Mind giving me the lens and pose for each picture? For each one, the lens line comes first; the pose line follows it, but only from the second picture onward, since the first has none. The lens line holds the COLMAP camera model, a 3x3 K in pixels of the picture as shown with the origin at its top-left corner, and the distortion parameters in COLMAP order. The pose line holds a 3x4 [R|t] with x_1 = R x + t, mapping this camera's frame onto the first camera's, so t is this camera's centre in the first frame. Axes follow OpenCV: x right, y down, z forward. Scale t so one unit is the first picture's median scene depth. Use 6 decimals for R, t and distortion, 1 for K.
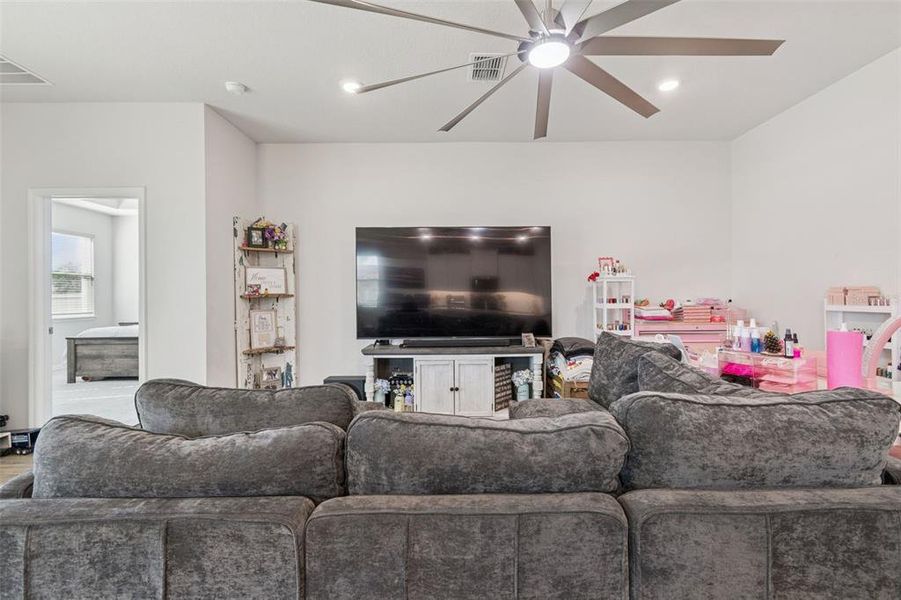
lens RADIAL K [[408.9, 0, 450.6], [0, 408.9, 289.7], [0, 0, 1]] dist [0.003679, 0.000581]
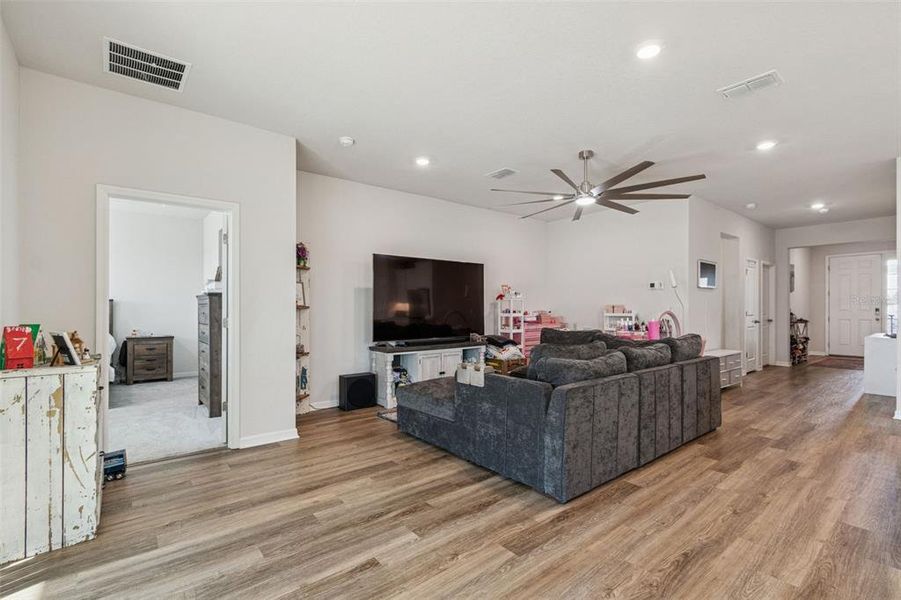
lens RADIAL K [[408.9, 0, 452.5], [0, 408.9, 303.8], [0, 0, 1]] dist [-0.000791, -0.000321]
pose [[0.777494, 0.012850, 0.628759, -0.835163], [-0.012723, 0.999908, -0.004703, 0.005232], [-0.628761, -0.004344, 0.777586, -0.136112]]
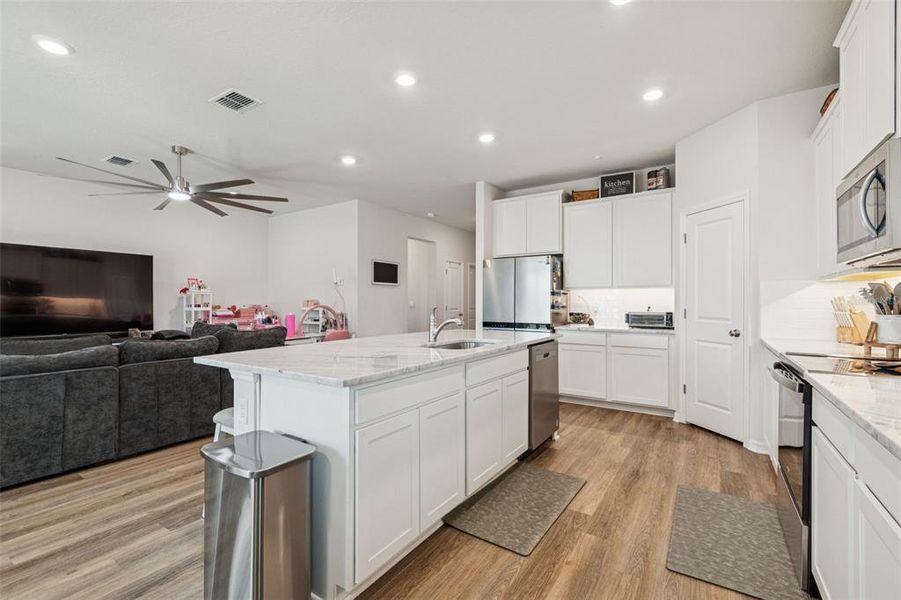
lens RADIAL K [[396.6, 0, 450.5], [0, 396.6, 300.0], [0, 0, 1]] dist [0.000498, -0.000013]
pose [[0.550072, 0.012945, 0.835017, -0.366866], [-0.016444, 0.999854, -0.004668, -0.005397], [-0.834955, -0.011163, 0.550204, -0.703226]]
